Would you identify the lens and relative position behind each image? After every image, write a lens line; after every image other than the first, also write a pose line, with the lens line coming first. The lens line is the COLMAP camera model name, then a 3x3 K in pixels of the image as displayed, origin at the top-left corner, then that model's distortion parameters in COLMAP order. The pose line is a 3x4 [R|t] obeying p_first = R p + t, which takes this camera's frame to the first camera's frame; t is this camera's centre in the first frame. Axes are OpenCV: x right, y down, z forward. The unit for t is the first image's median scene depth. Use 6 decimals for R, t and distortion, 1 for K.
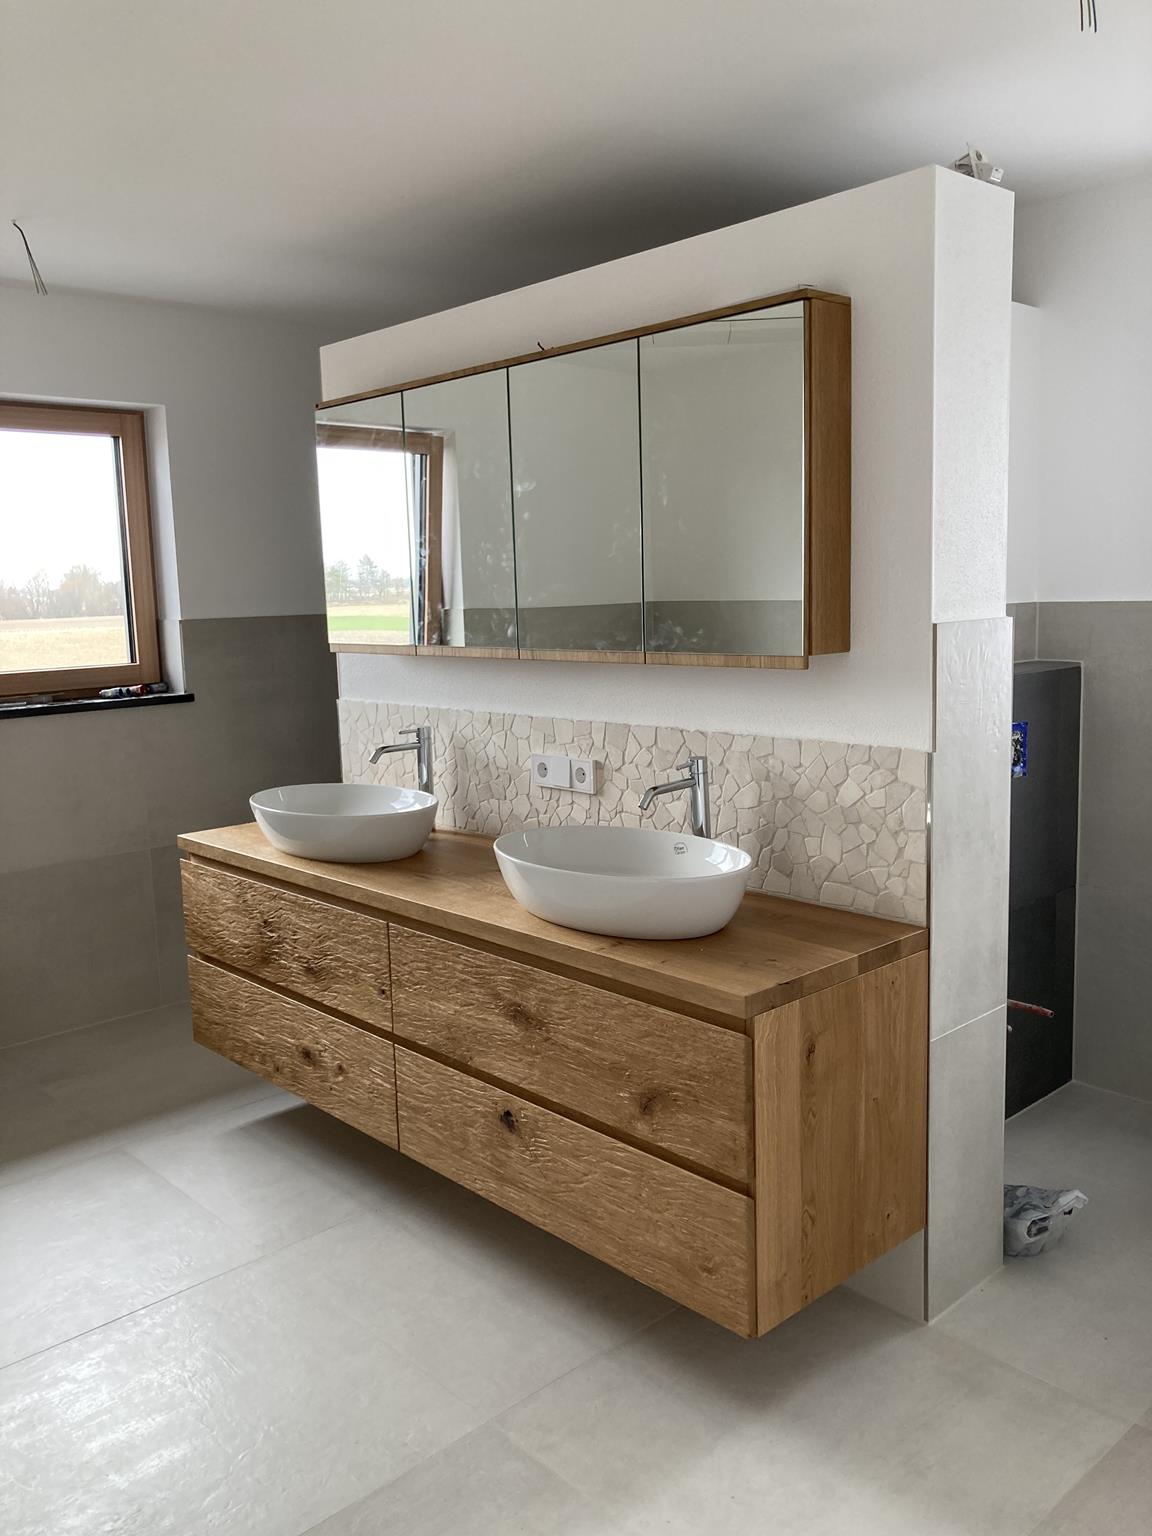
lens RADIAL K [[1272.0, 0, 576.0], [0, 1272.0, 768.0], [0, 0, 1]] dist [0.015310, 0.000317]
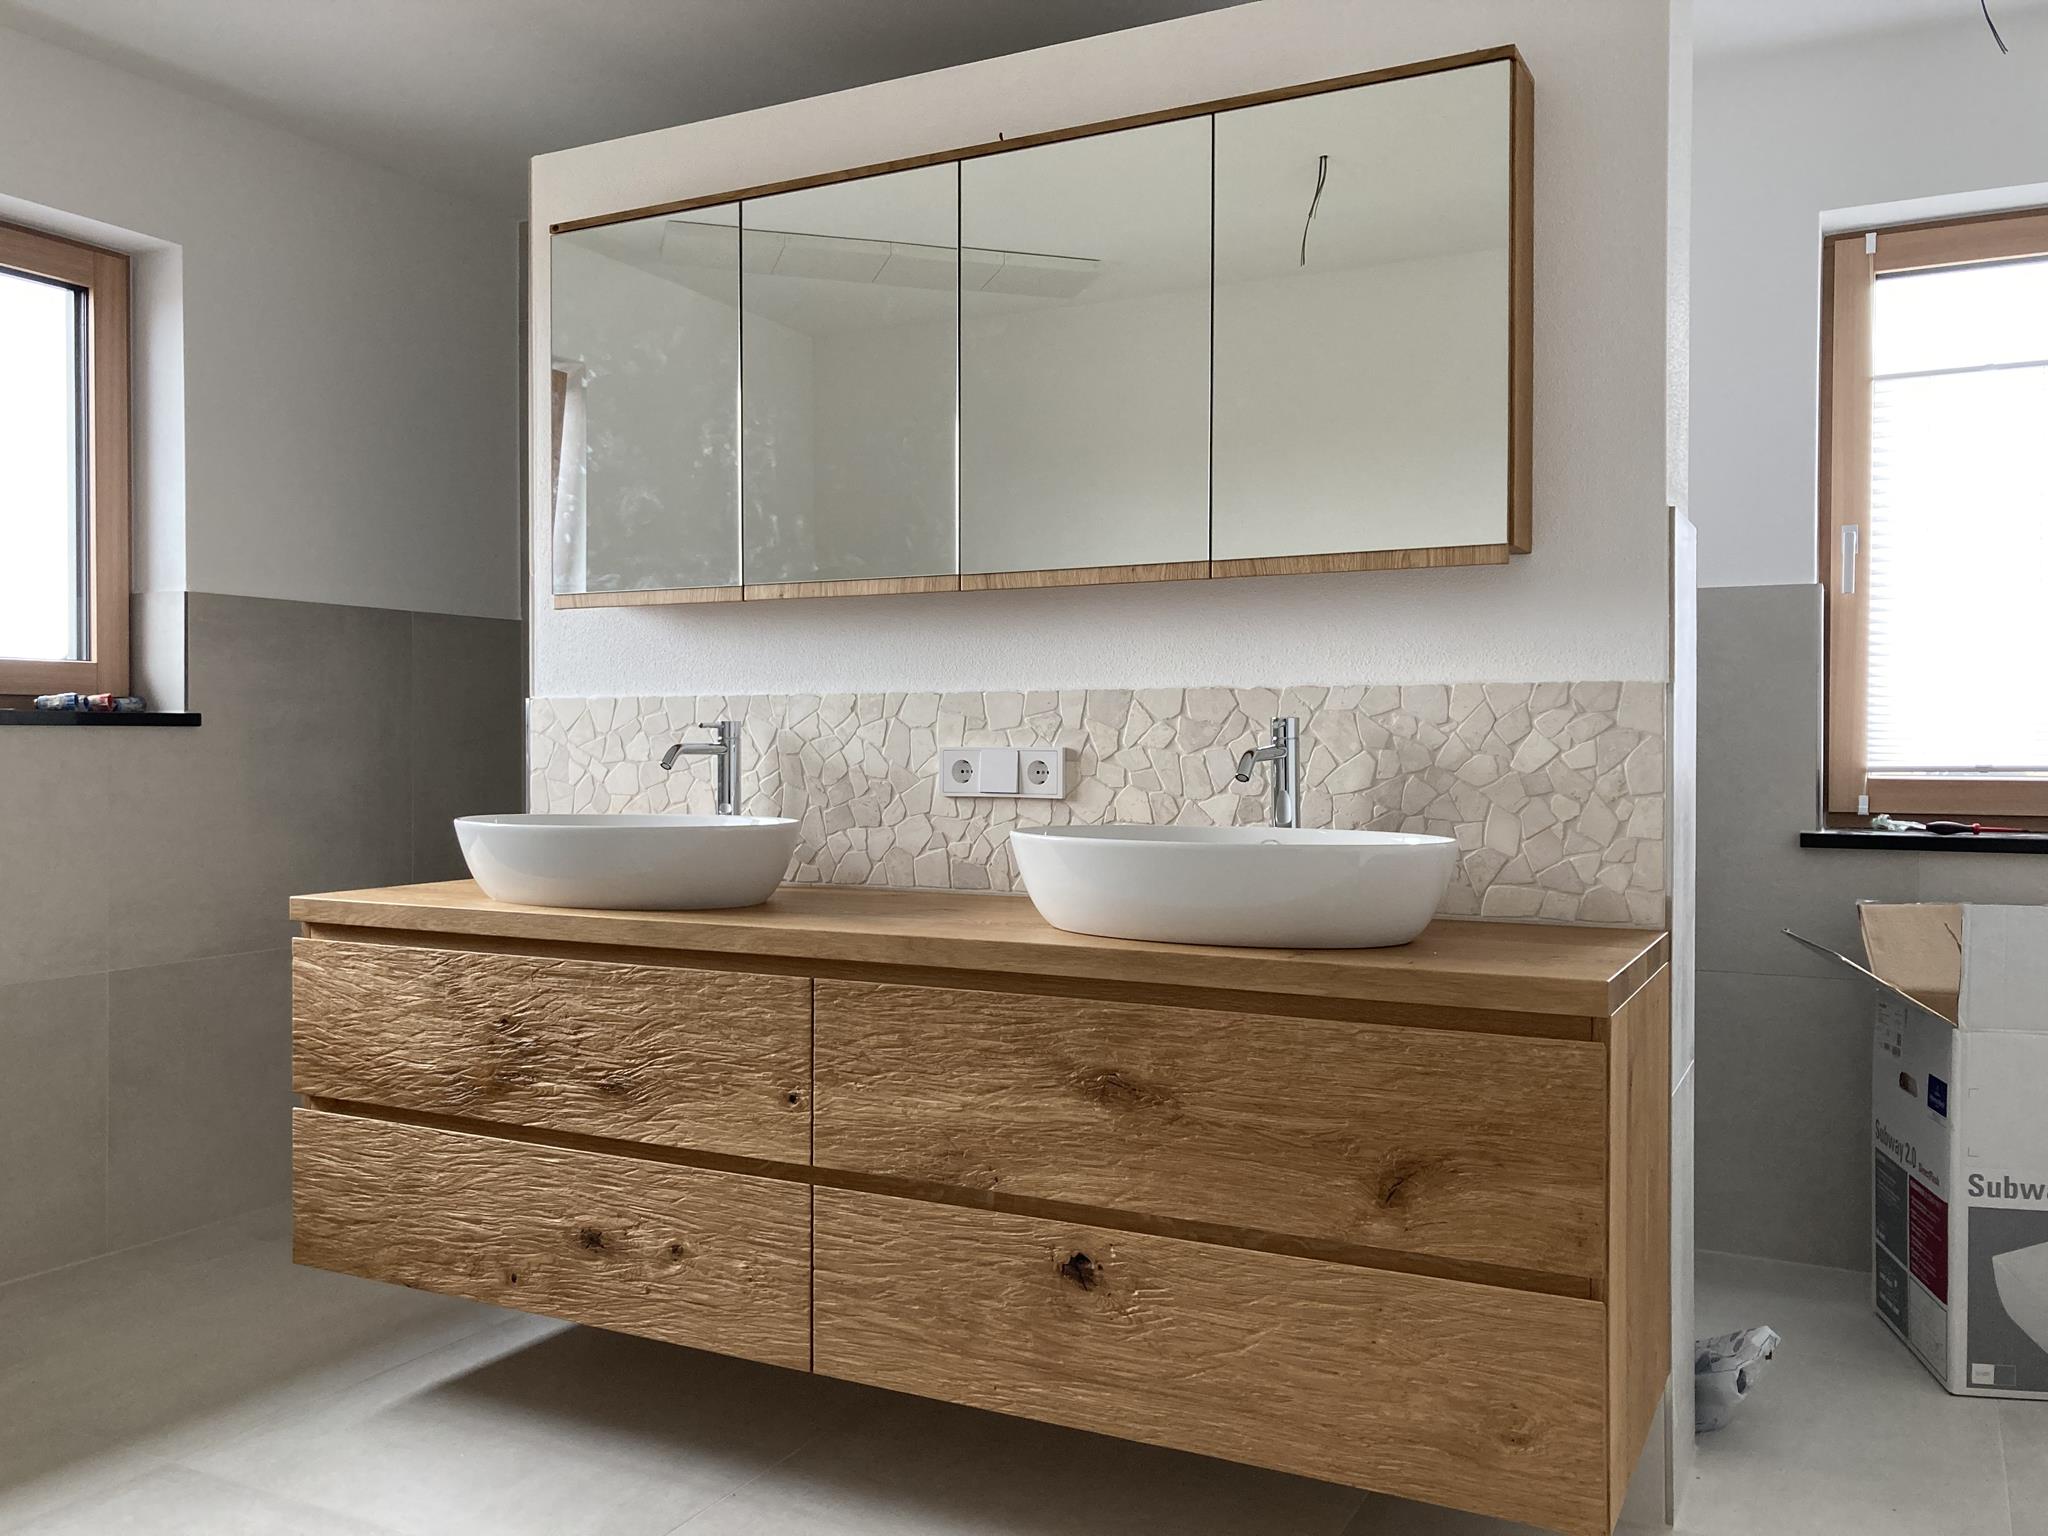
lens RADIAL K [[1705.4, 0, 1020.4], [0, 1705.4, 762.7], [0, 0, 1]] dist [-0.015200, 0.064912]
pose [[0.940471, 0.026697, 0.338825, -0.333066], [0.020633, 0.990587, -0.135324, 0.131507], [-0.339248, 0.134259, 0.931067, 0.191747]]
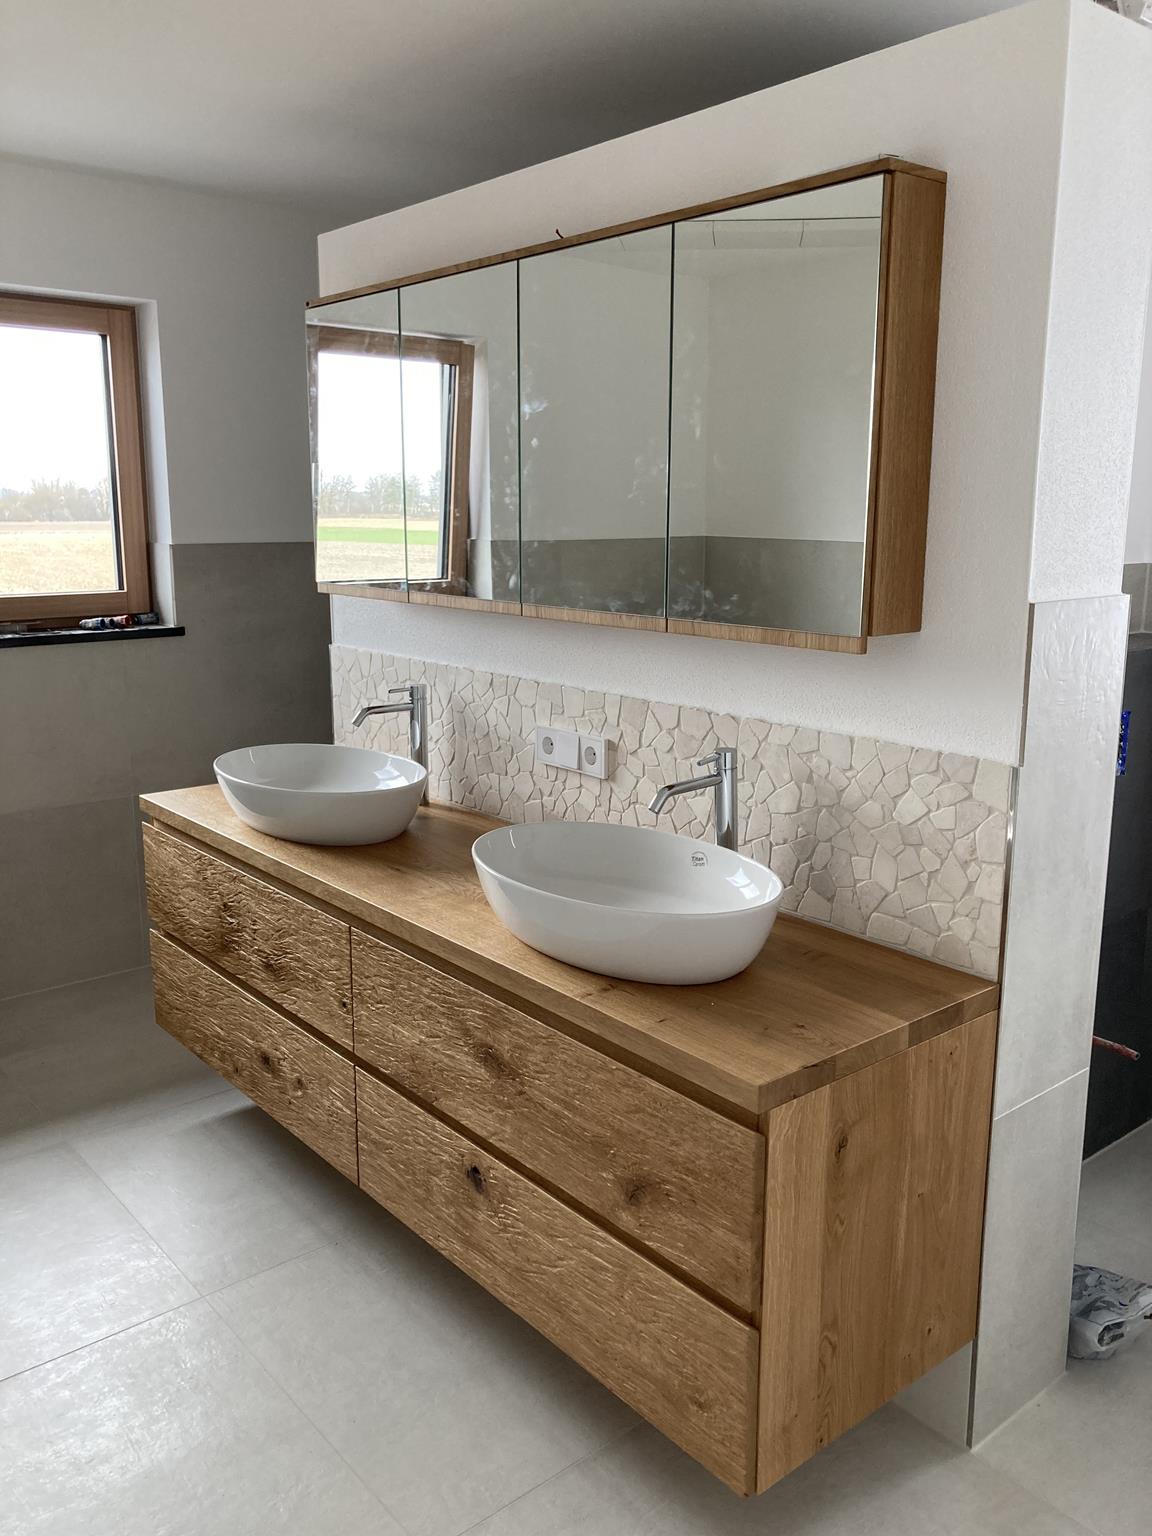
lens RADIAL K [[1279.1, 0, 576.2], [0, 1279.1, 764.6], [0, 0, 1]] dist [-0.015200, 0.064912]
pose [[0.998098, 0.042038, -0.045090, 0.035577], [-0.039284, 0.997405, 0.060326, -0.042559], [0.047509, -0.058440, 0.997160, 0.167247]]
